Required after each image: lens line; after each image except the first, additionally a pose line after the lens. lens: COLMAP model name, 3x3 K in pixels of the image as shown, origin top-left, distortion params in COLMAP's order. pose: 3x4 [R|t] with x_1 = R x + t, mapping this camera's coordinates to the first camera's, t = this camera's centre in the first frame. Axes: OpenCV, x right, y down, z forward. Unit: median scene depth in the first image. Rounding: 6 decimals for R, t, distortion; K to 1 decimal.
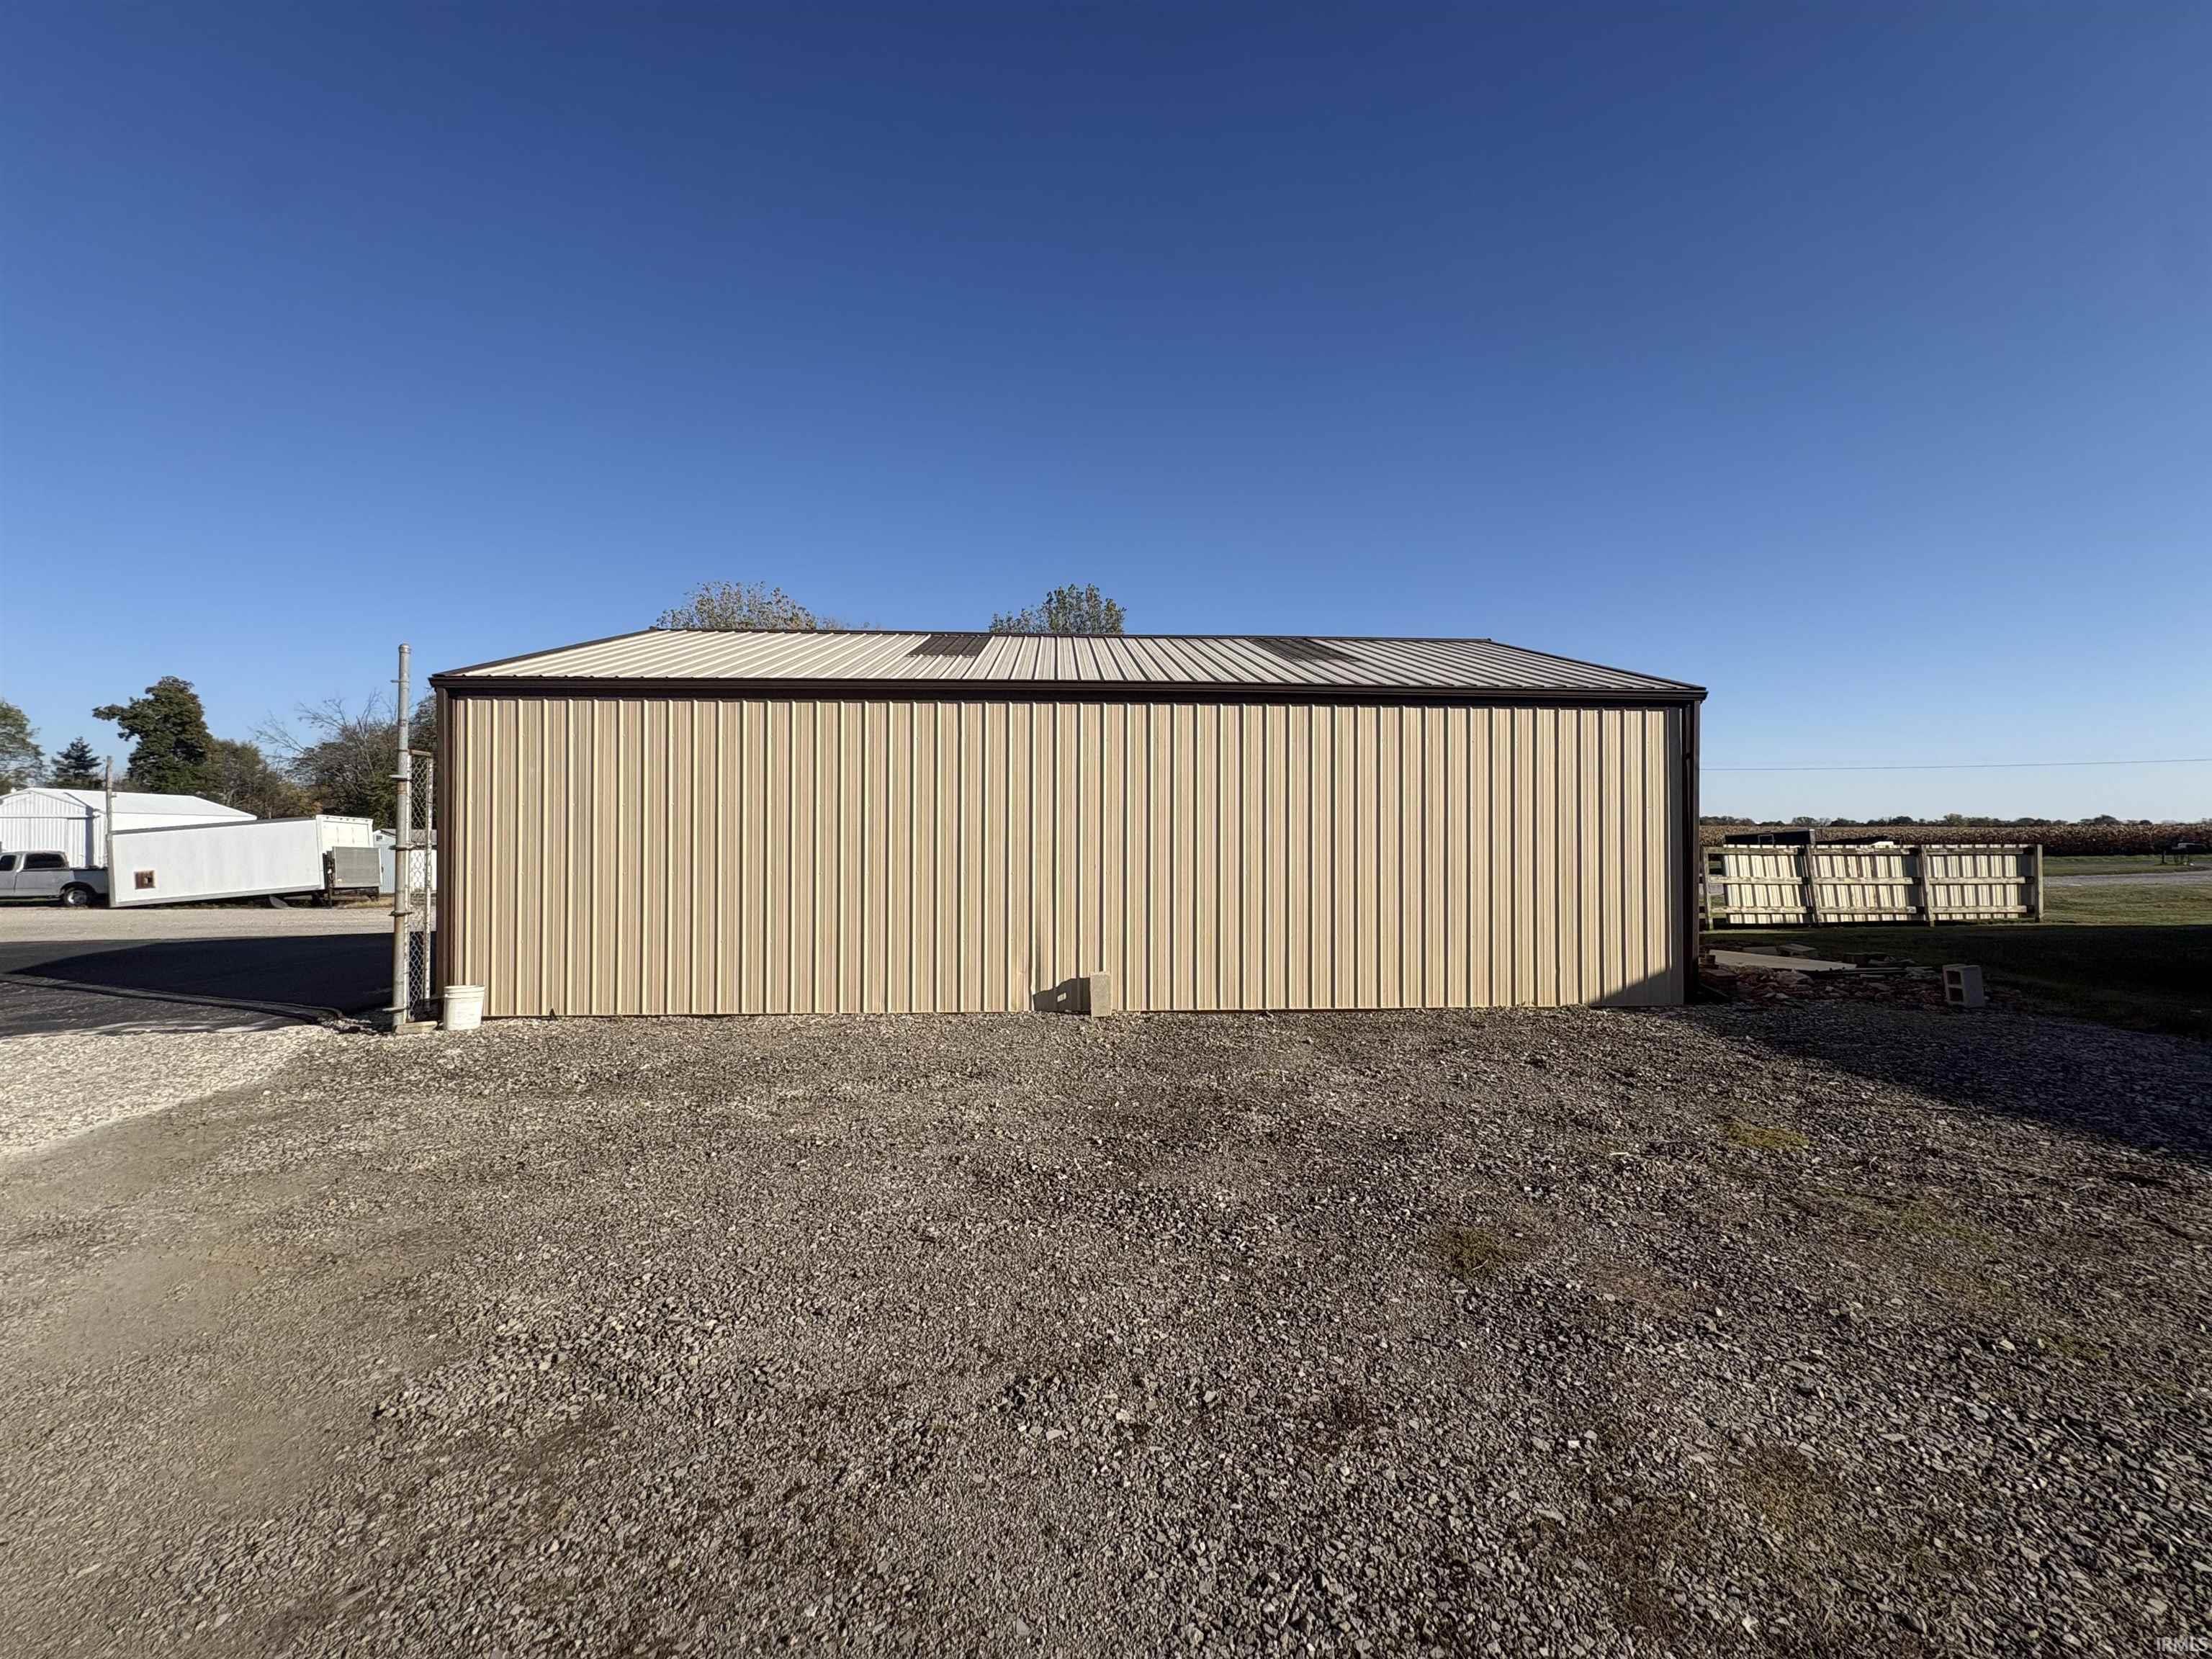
lens RADIAL K [[890.4, 0, 1112.2], [0, 890.4, 827.5], [0, 0, 1]] dist [-0.000213, -0.000001]
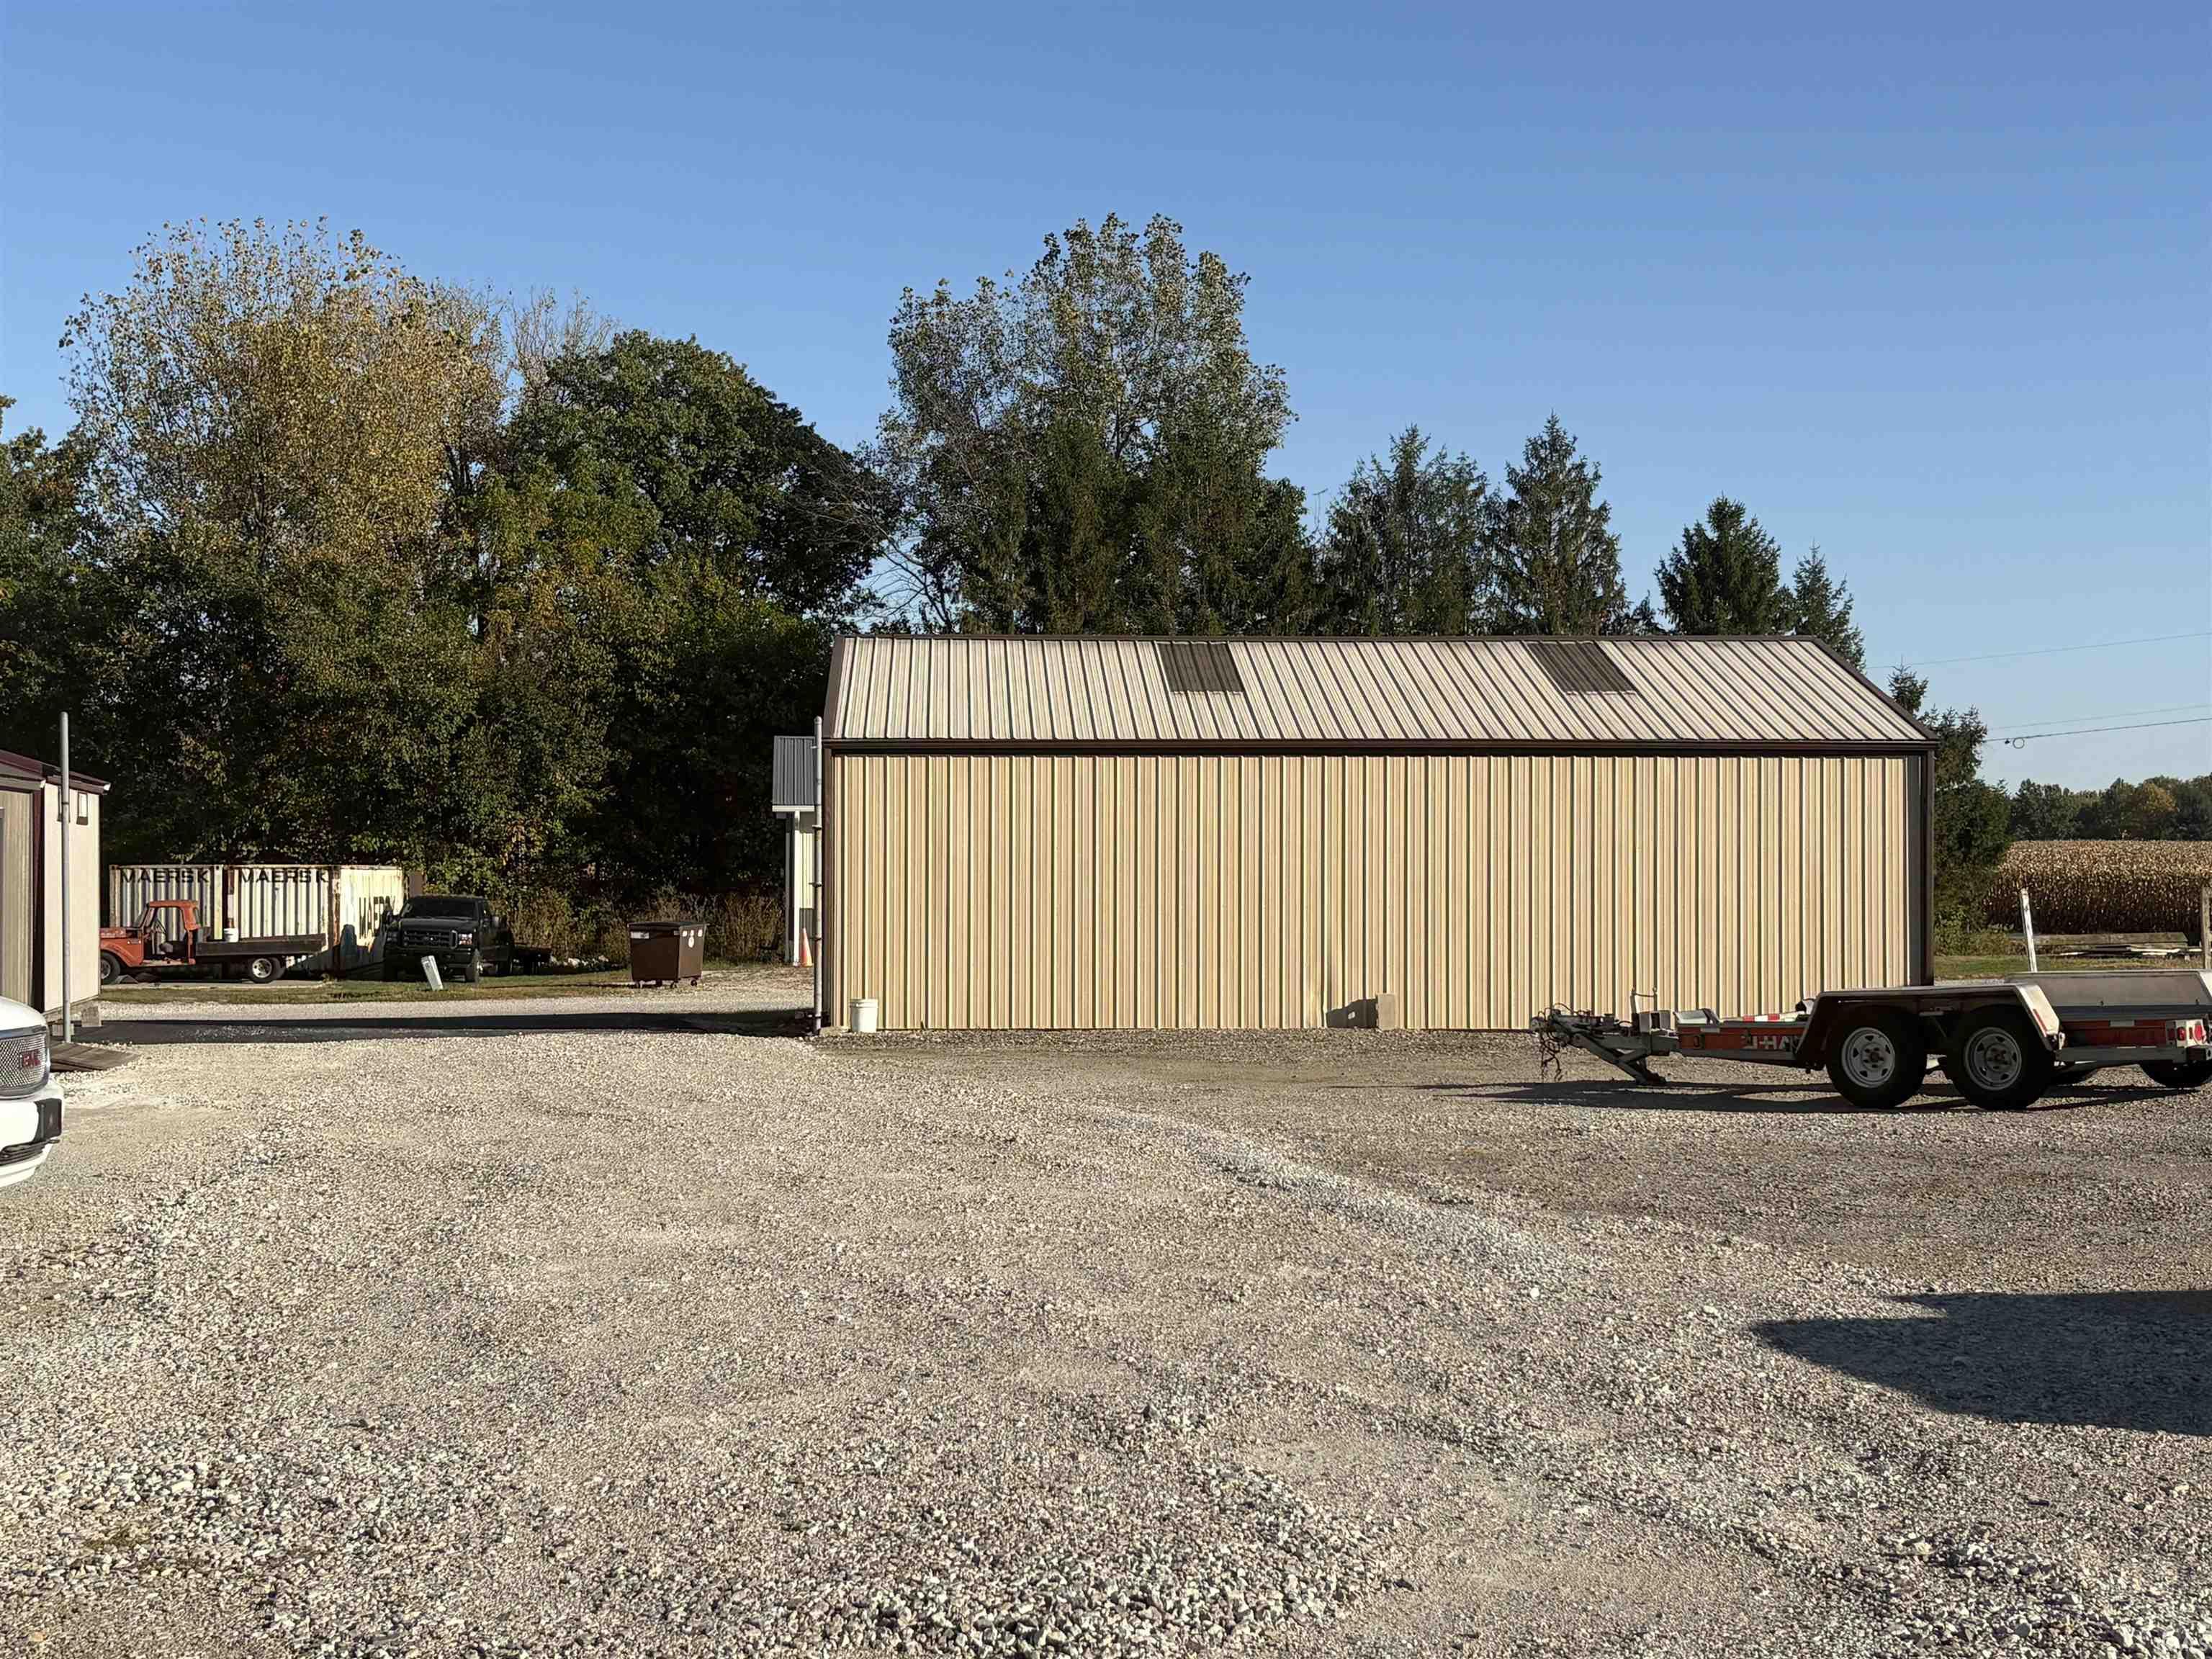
lens RADIAL K [[2959.6, 0, 1103.6], [0, 2959.6, 830.6], [0, 0, 1]] dist [0.035009, 0.000000]
pose [[0.999935, 0.001777, -0.011299, -0.327384], [-0.001809, 0.999994, -0.002842, -0.033966], [0.011294, 0.002862, 0.999932, -2.760341]]
